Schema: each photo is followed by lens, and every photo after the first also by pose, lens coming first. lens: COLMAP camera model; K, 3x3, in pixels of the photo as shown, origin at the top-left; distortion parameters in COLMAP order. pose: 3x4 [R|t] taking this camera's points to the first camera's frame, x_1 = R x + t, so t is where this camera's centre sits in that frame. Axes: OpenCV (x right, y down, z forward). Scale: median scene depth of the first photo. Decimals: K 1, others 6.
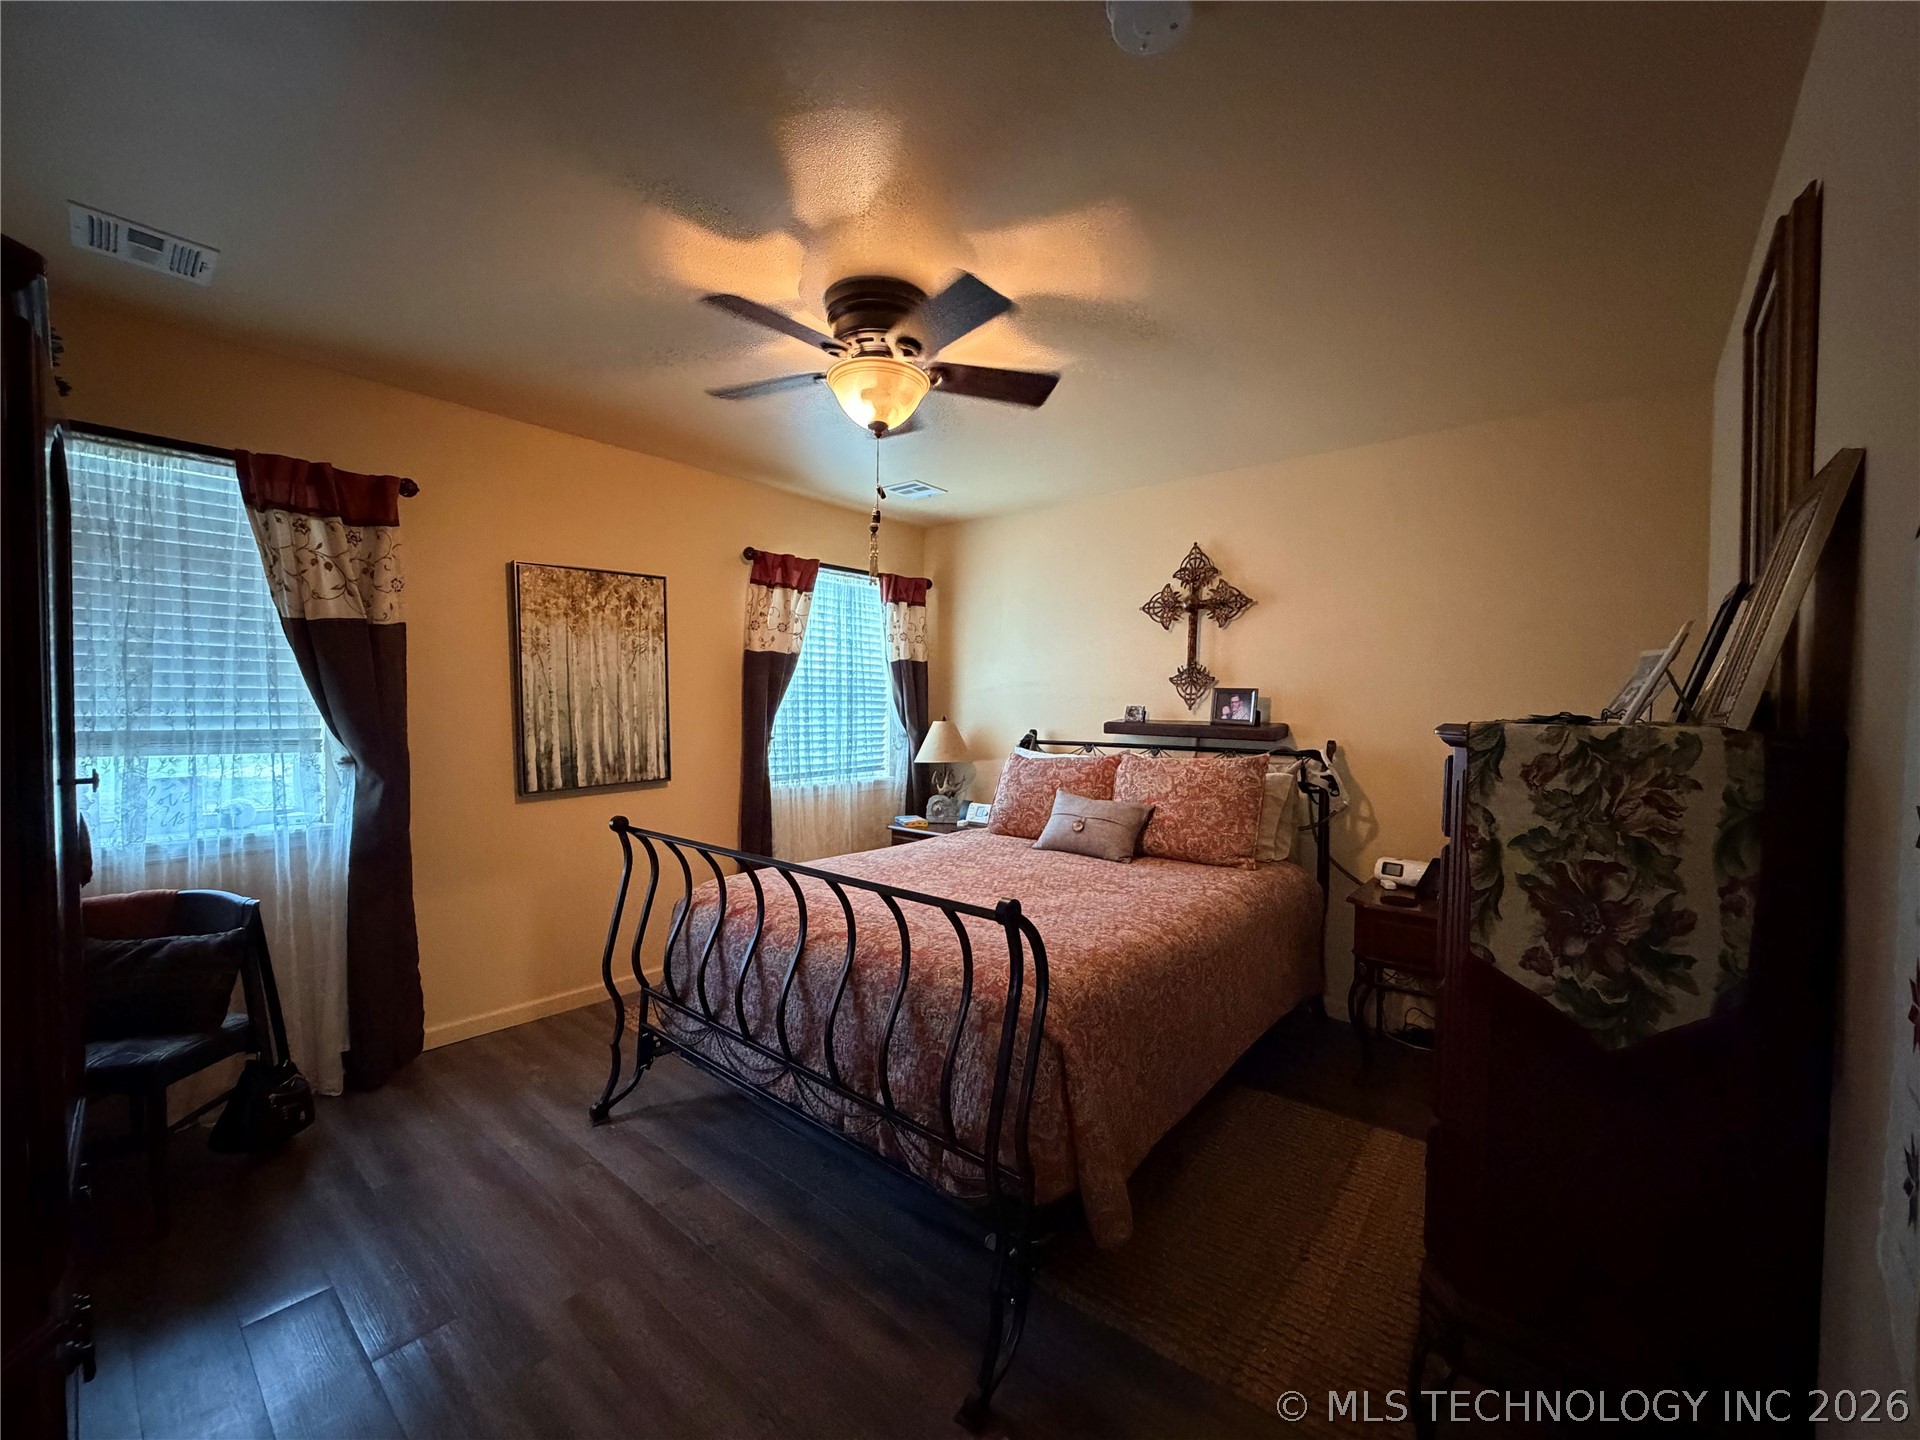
lens RADIAL K [[765.6, 0, 957.3], [0, 765.6, 721.1], [0, 0, 1]] dist [-0.000758, 0.000707]
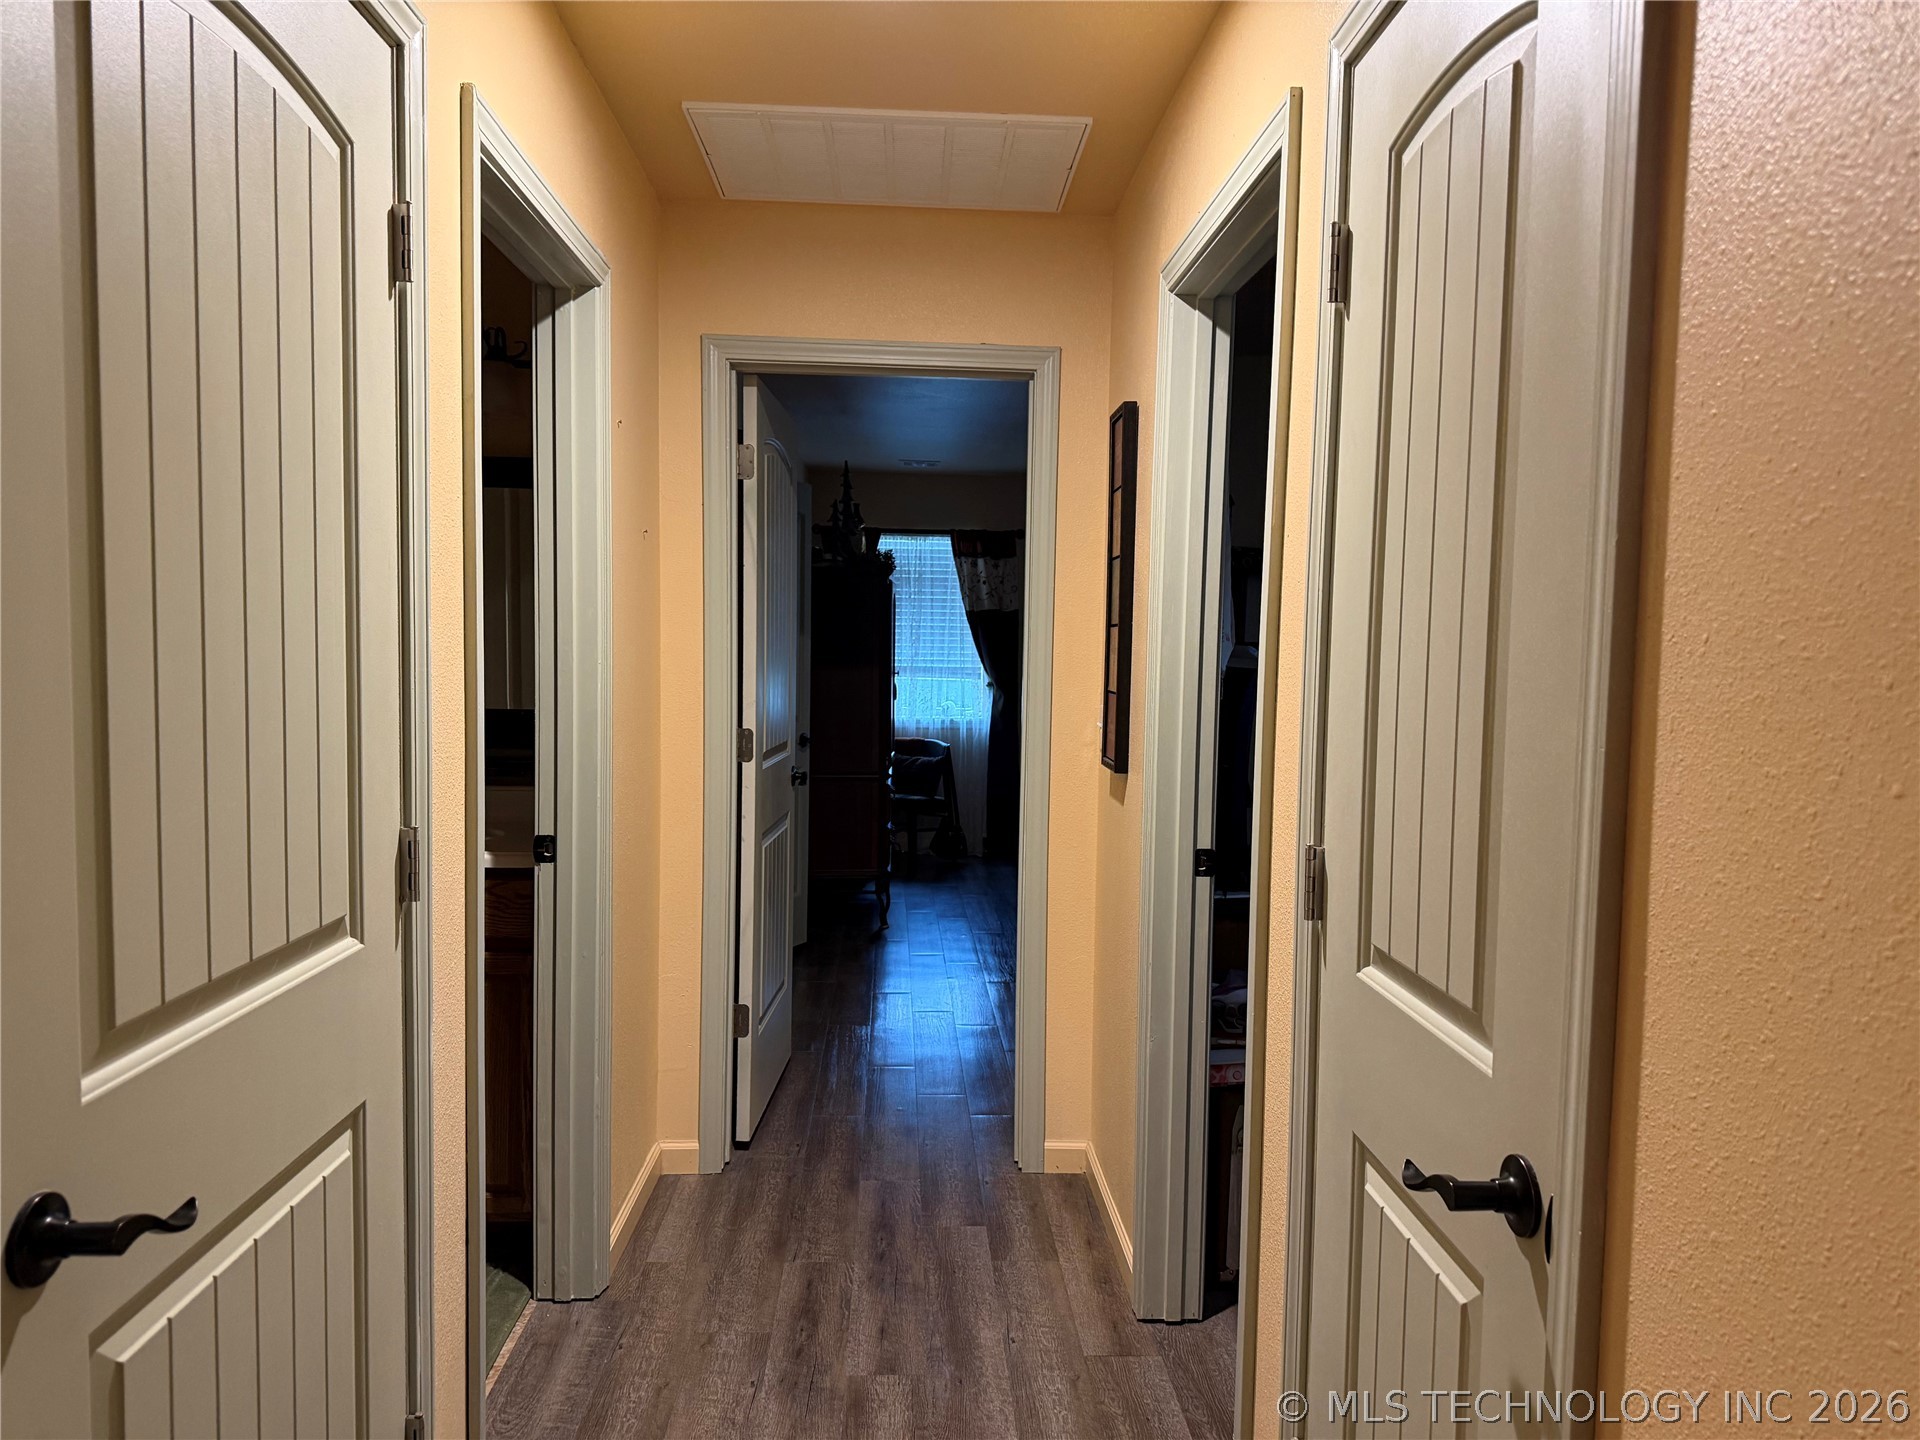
lens RADIAL K [[1340.0, 0, 960.6], [0, 1340.0, 721.7], [0, 0, 1]] dist [0.000610, 0.000002]
pose [[0.694023, 0.059330, -0.717504, 1.630453], [-0.030389, 0.998125, 0.053139, -0.031956], [0.719311, -0.015076, 0.694525, -1.436904]]
